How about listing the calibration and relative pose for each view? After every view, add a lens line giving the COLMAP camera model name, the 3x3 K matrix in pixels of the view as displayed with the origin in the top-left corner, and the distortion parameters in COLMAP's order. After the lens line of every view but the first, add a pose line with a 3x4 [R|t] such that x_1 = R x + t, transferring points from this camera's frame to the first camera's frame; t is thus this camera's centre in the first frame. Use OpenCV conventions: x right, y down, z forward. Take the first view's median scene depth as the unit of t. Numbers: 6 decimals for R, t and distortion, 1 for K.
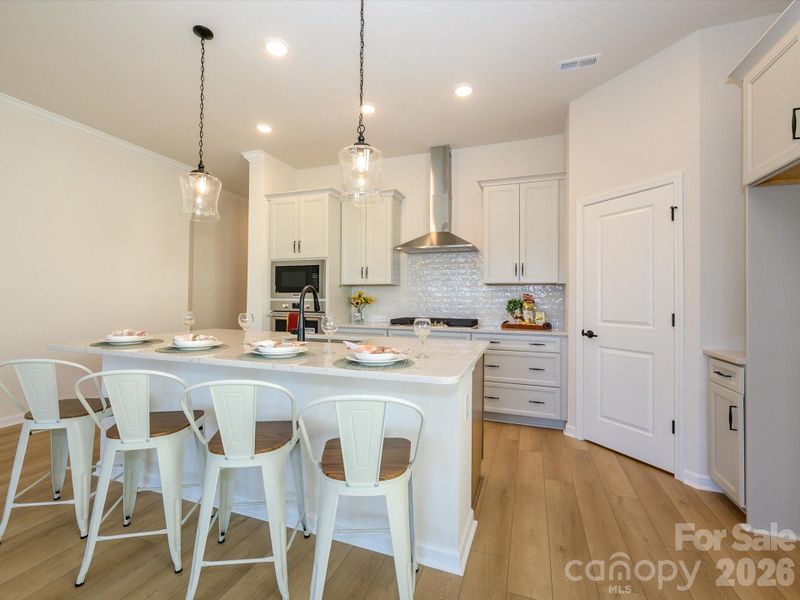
lens RADIAL K [[357.4, 0, 400.2], [0, 357.4, 295.2], [0, 0, 1]] dist [-0.003590, -0.000518]
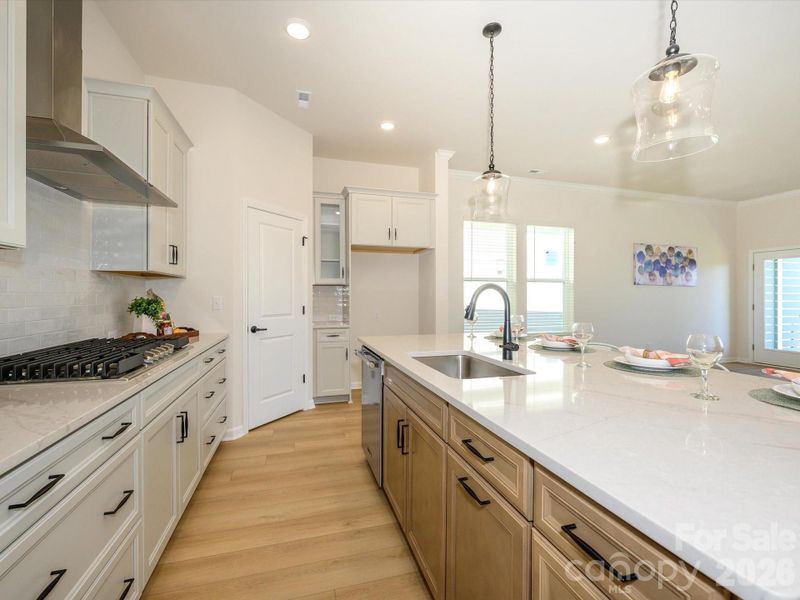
lens RADIAL K [[356.9, 0, 400.0], [0, 356.9, 300.0], [0, 0, 1]] dist [-0.000411, -0.000242]
pose [[-0.596043, -0.015556, 0.802802, -0.570508], [-0.012516, 0.999871, 0.010082, 0.004174], [-0.802855, -0.004039, -0.596161, 1.244727]]
